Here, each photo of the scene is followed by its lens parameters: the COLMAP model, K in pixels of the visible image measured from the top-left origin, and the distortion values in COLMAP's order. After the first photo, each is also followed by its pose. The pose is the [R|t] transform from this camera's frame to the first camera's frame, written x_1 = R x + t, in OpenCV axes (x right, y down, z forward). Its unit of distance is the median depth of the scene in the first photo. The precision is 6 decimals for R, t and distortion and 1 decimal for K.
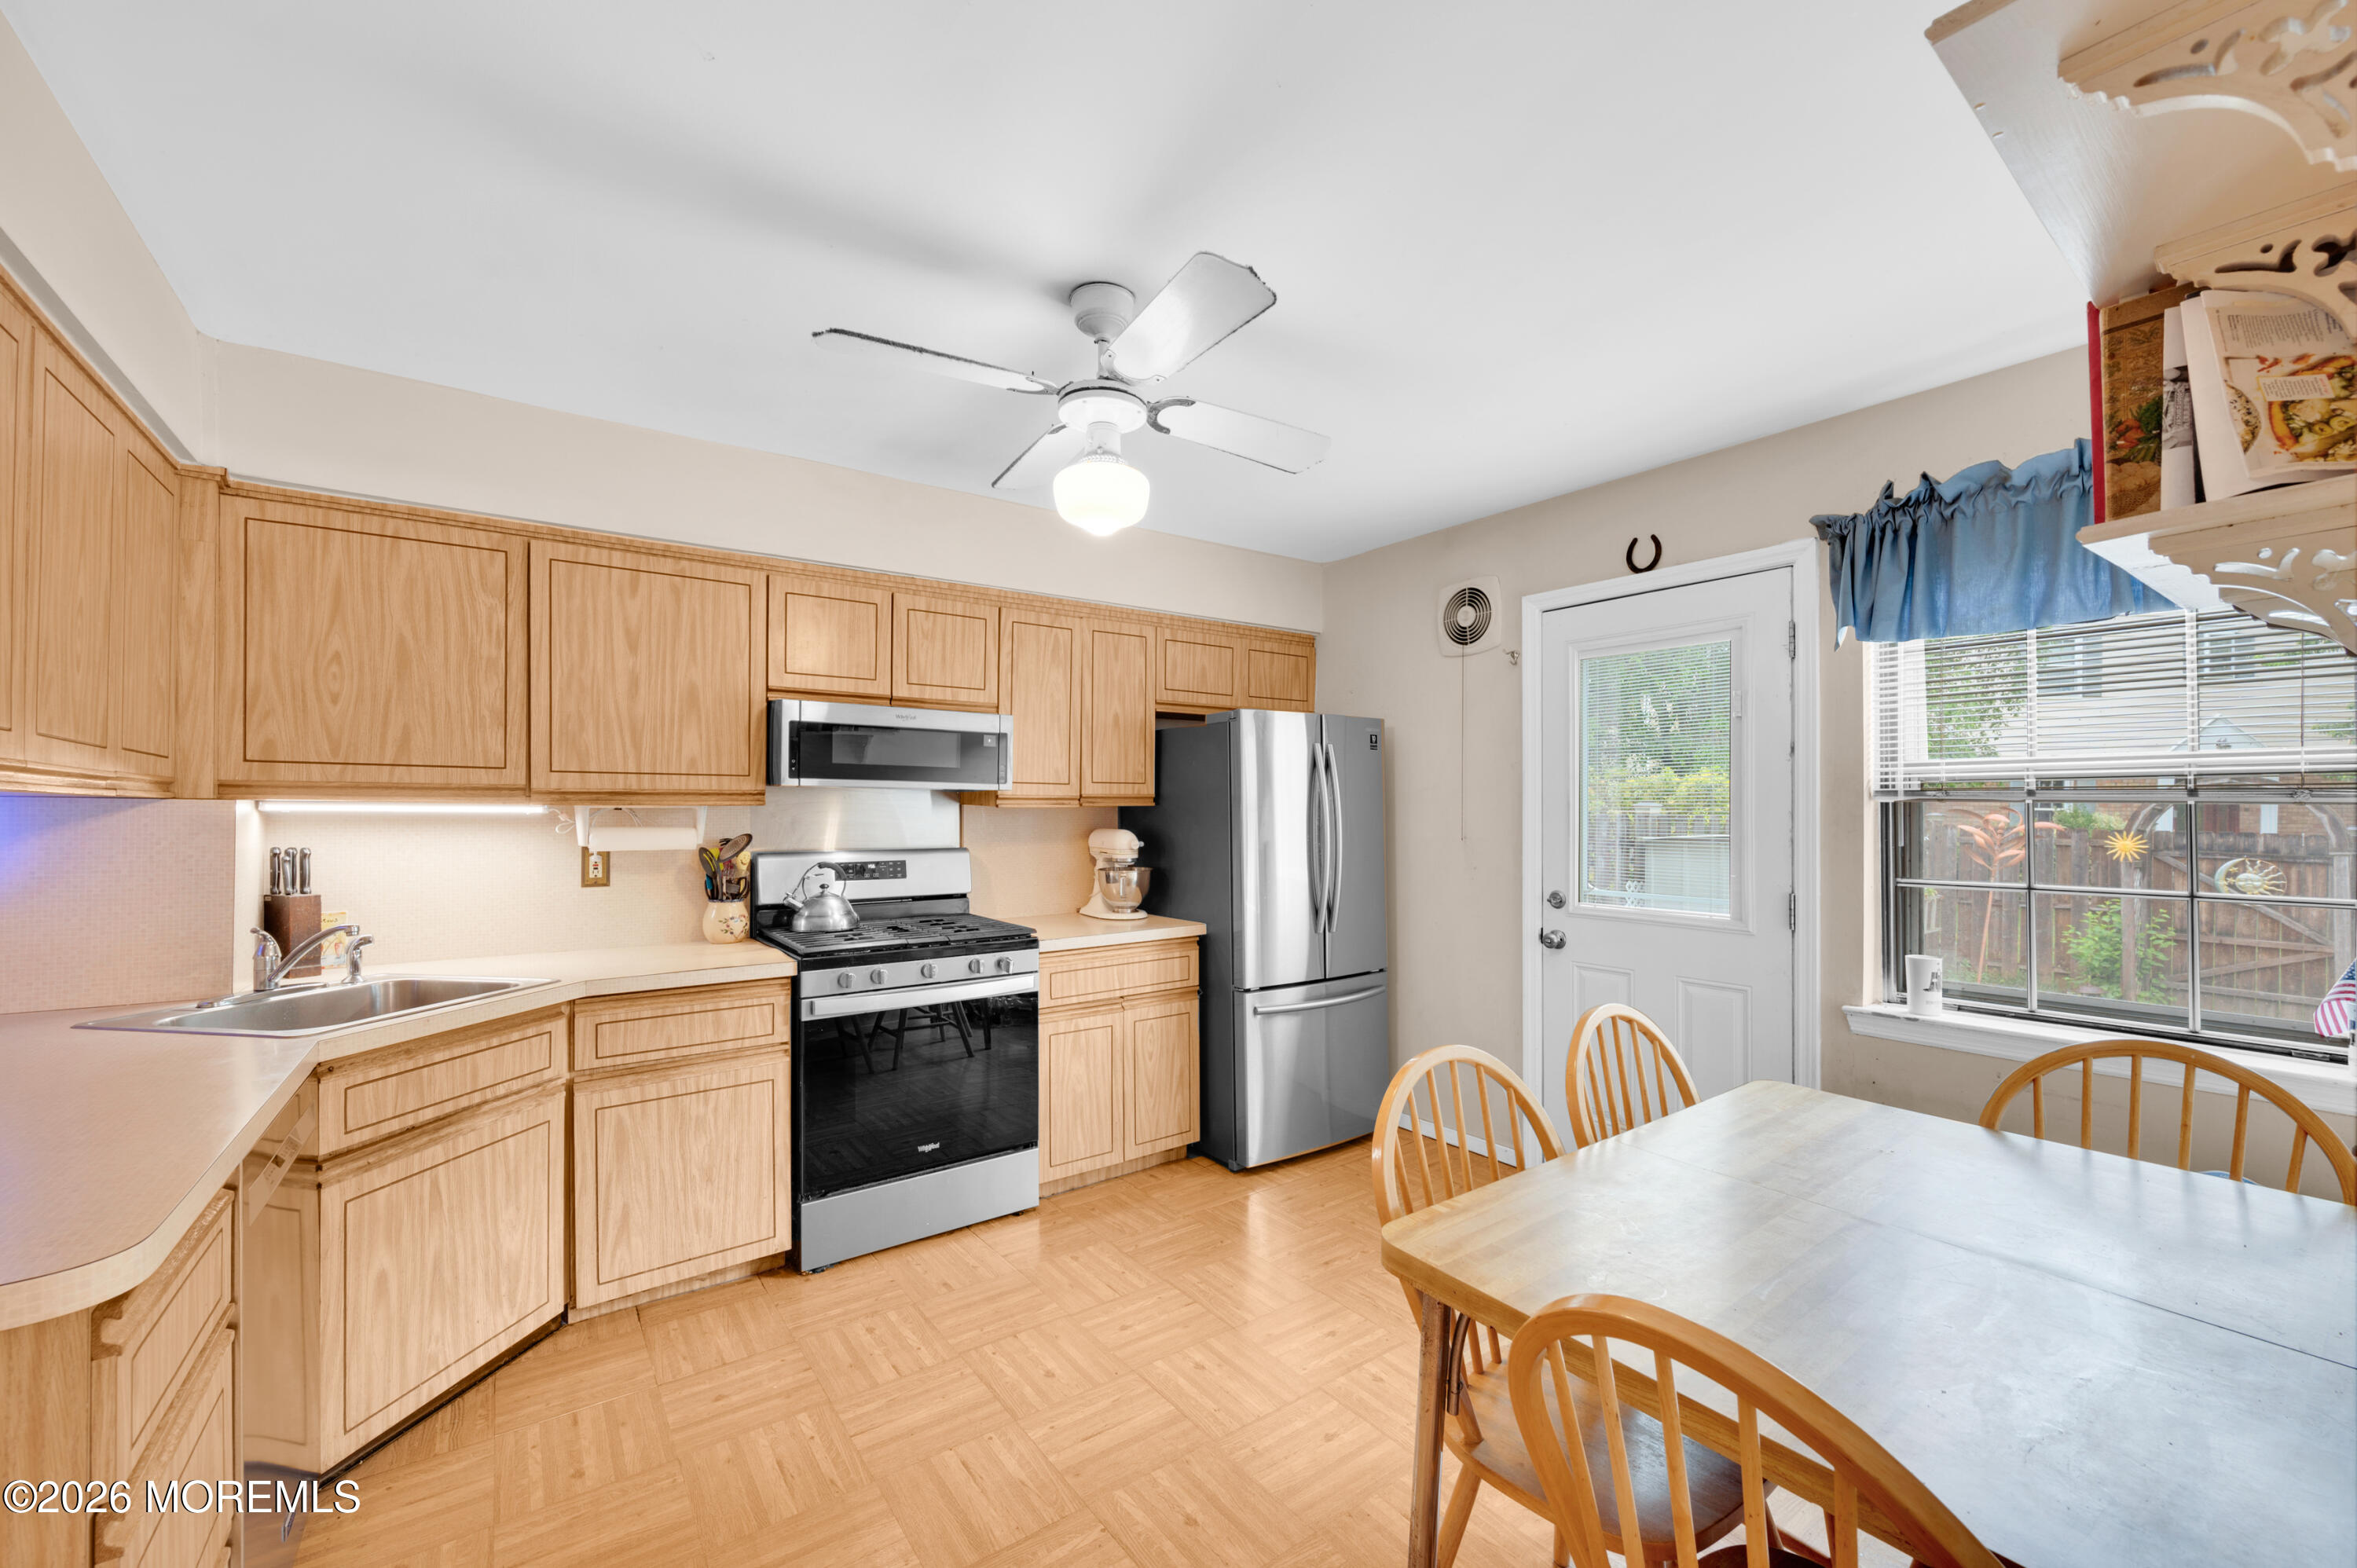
lens RADIAL K [[934.4, 0, 1172.3], [0, 934.4, 822.2], [0, 0, 1]] dist [-0.000802, -0.000387]
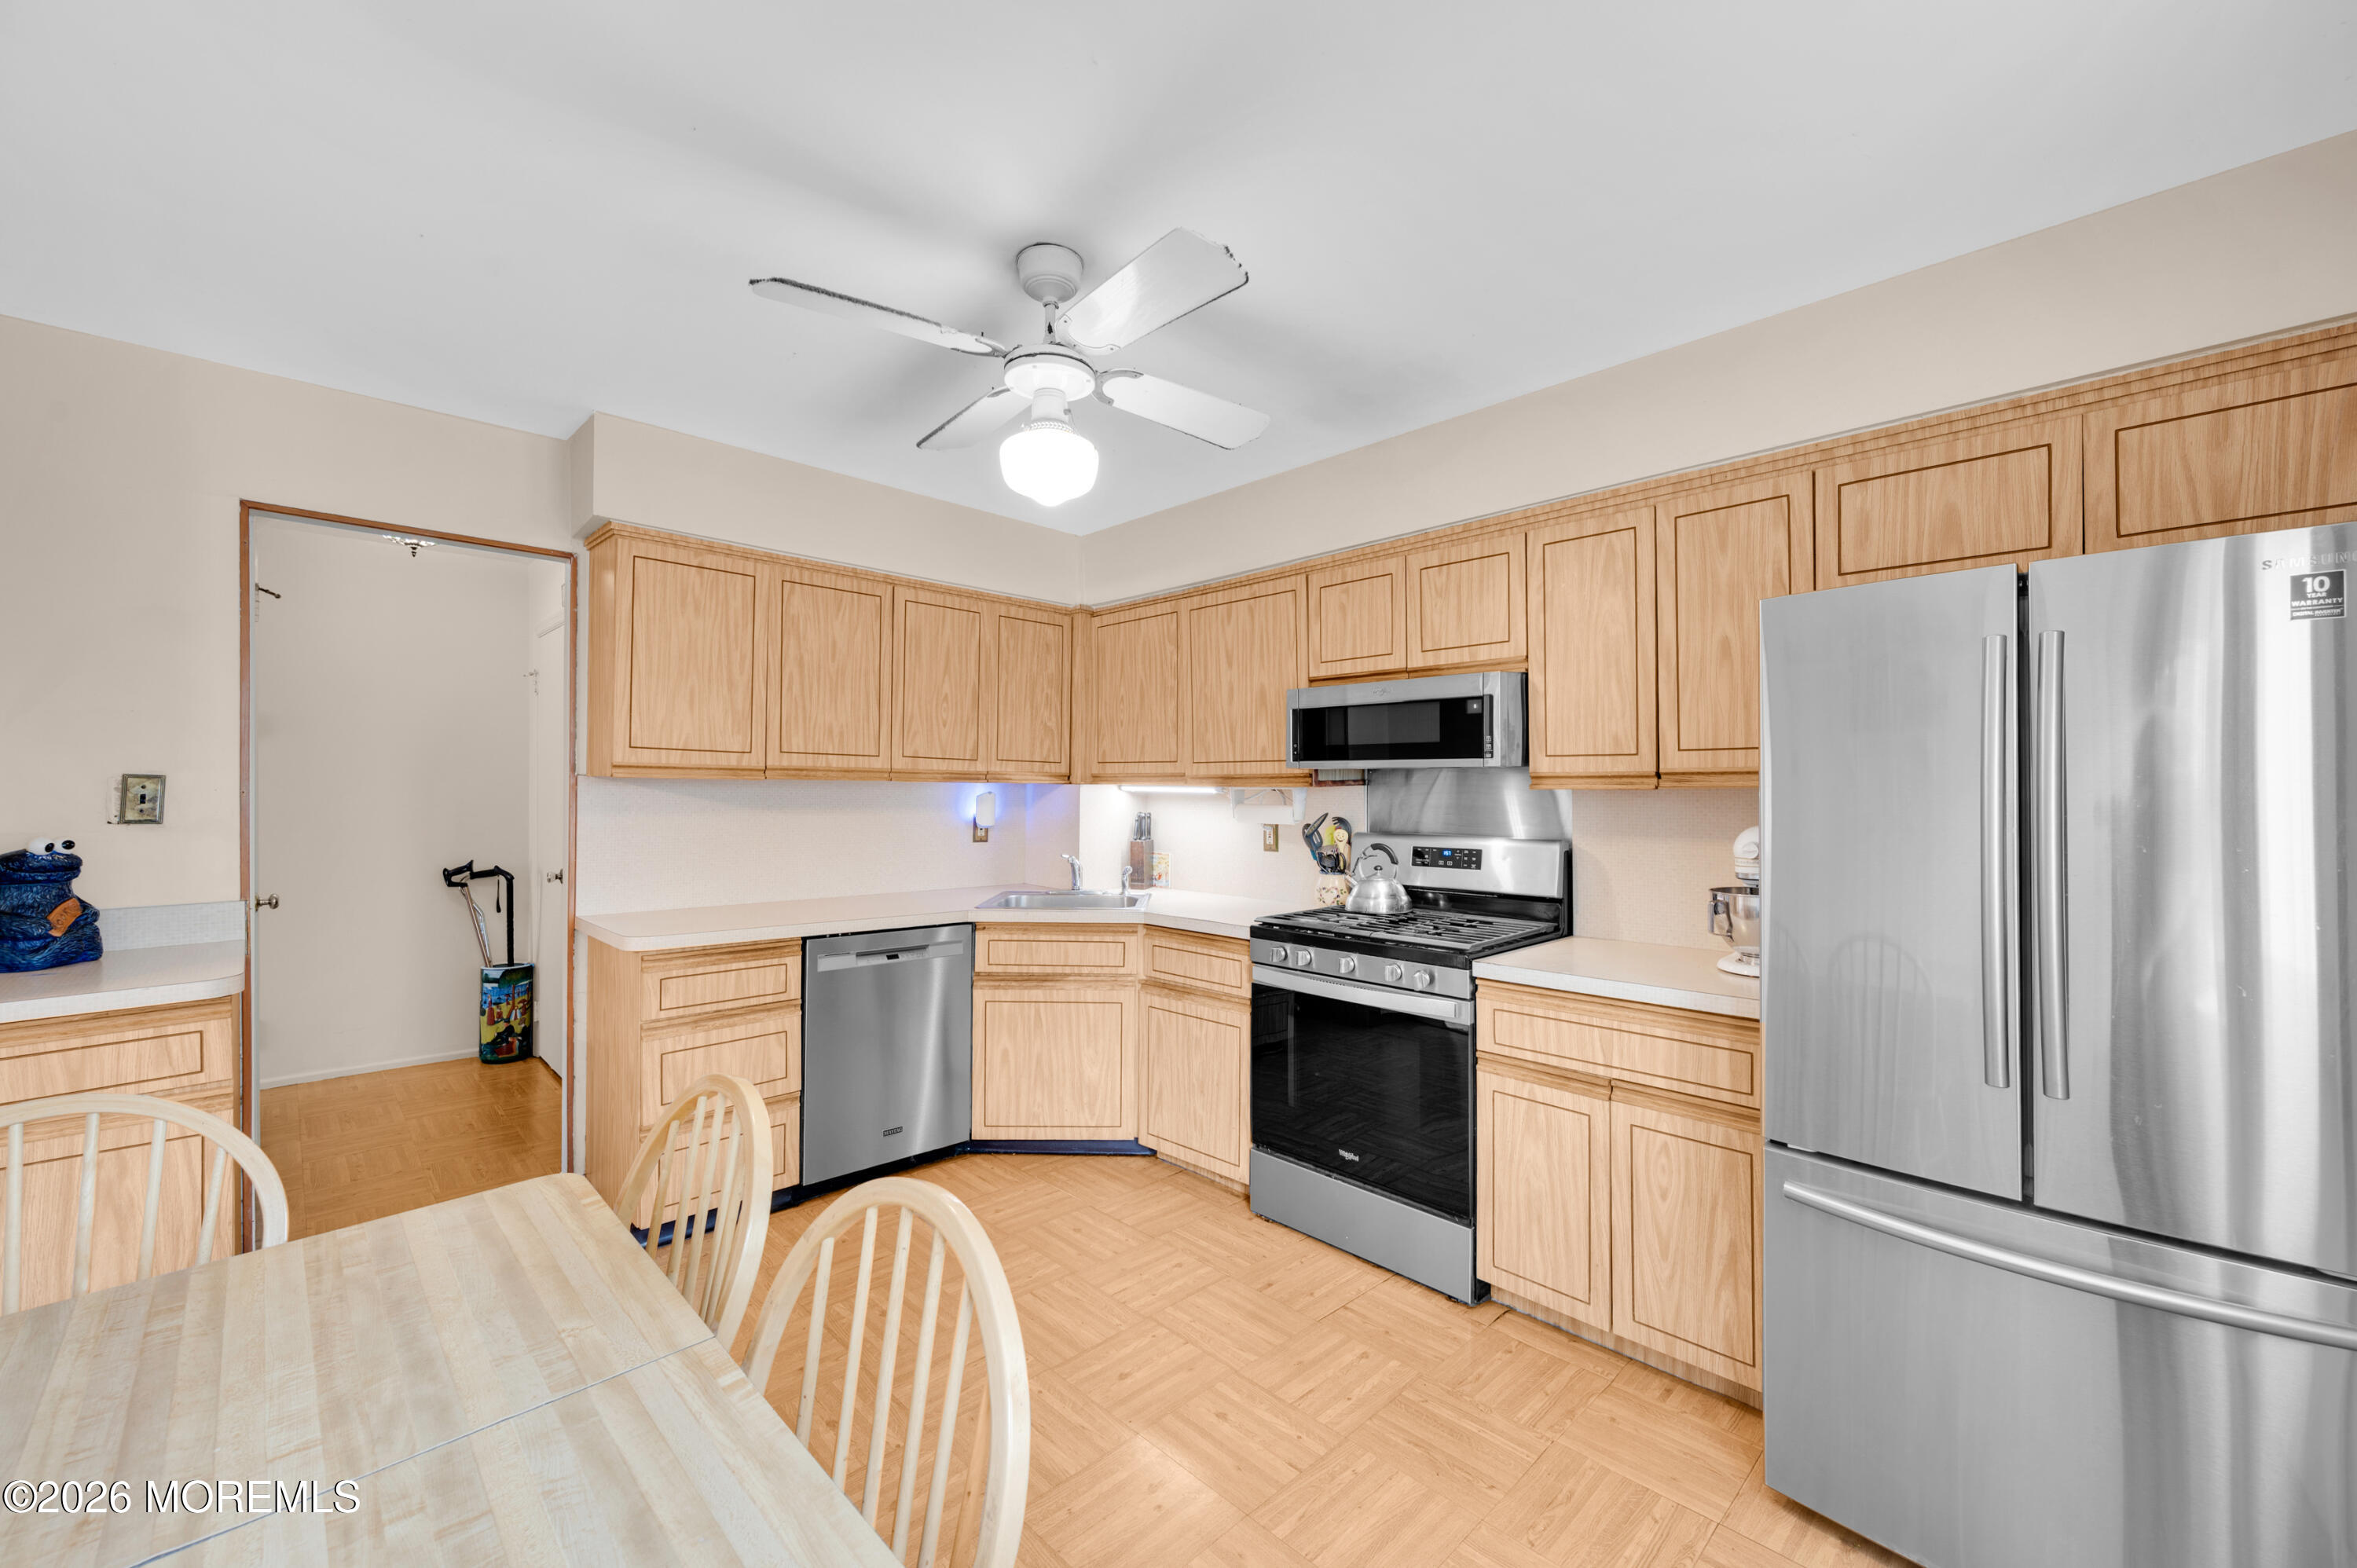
lens RADIAL K [[940.8, 0, 1173.1], [0, 940.8, 799.2], [0, 0, 1]] dist [-0.000663, -0.000212]
pose [[0.136063, 0.011198, -0.990637, 0.667022], [-0.015583, 0.999837, 0.009162, -0.011891], [0.990578, 0.014191, 0.136216, 0.729018]]
